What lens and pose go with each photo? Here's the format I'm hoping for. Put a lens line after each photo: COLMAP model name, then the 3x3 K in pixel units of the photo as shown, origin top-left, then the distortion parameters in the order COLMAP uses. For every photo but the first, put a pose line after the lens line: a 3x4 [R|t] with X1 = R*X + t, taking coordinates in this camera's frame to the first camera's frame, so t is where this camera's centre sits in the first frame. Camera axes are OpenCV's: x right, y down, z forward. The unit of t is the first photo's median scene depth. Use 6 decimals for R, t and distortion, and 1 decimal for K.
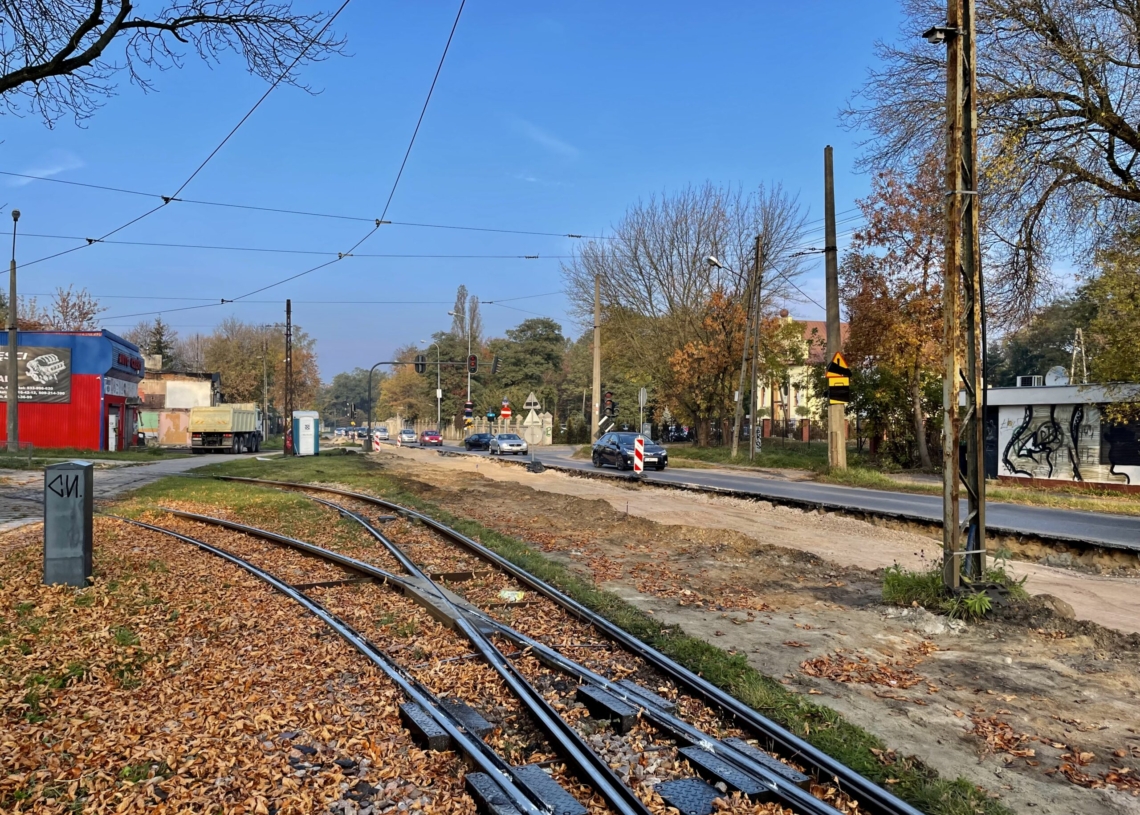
lens RADIAL K [[911.6, 0, 570.0], [0, 911.6, 407.5], [0, 0, 1]] dist [-0.000409, -0.001526]
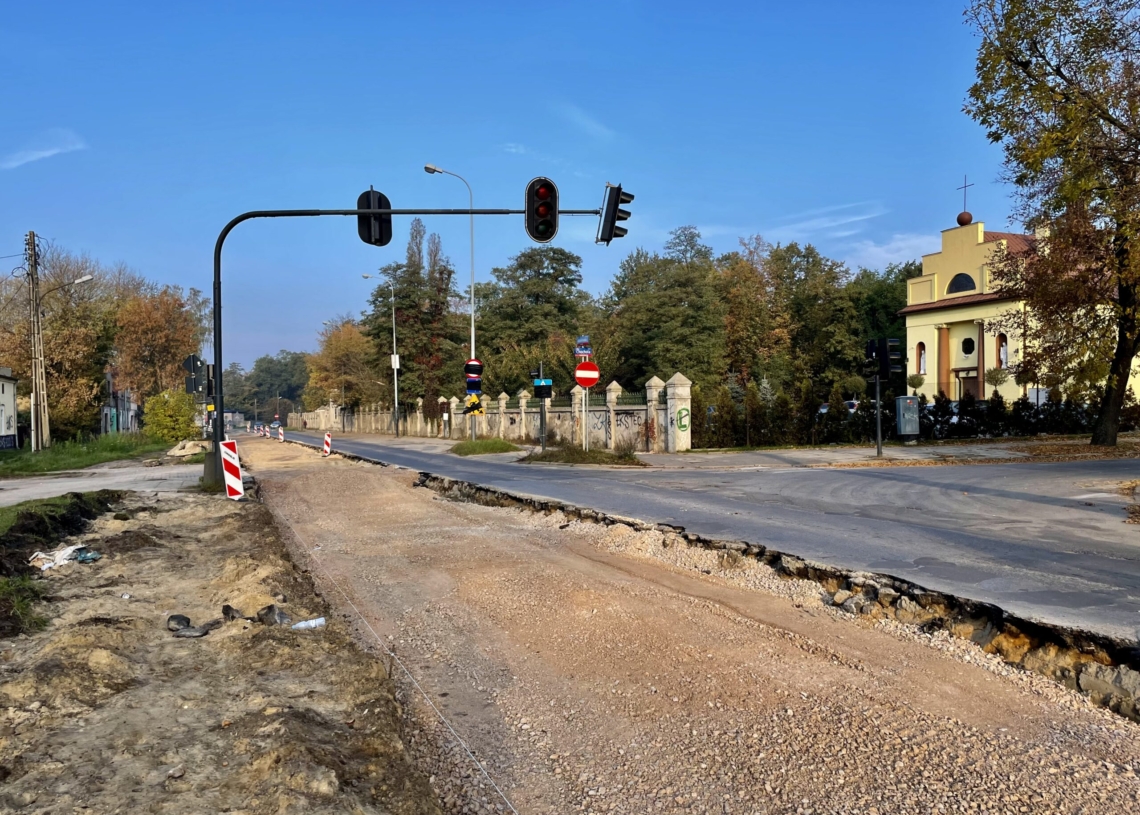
lens RADIAL K [[911.6, 0, 570.0], [0, 911.6, 407.5], [0, 0, 1]] dist [-0.000409, -0.001526]
pose [[0.997690, -0.018173, 0.065448, -0.064959], [0.017368, 0.999767, 0.012848, 0.009289], [-0.065666, -0.011681, 0.997773, 0.368318]]
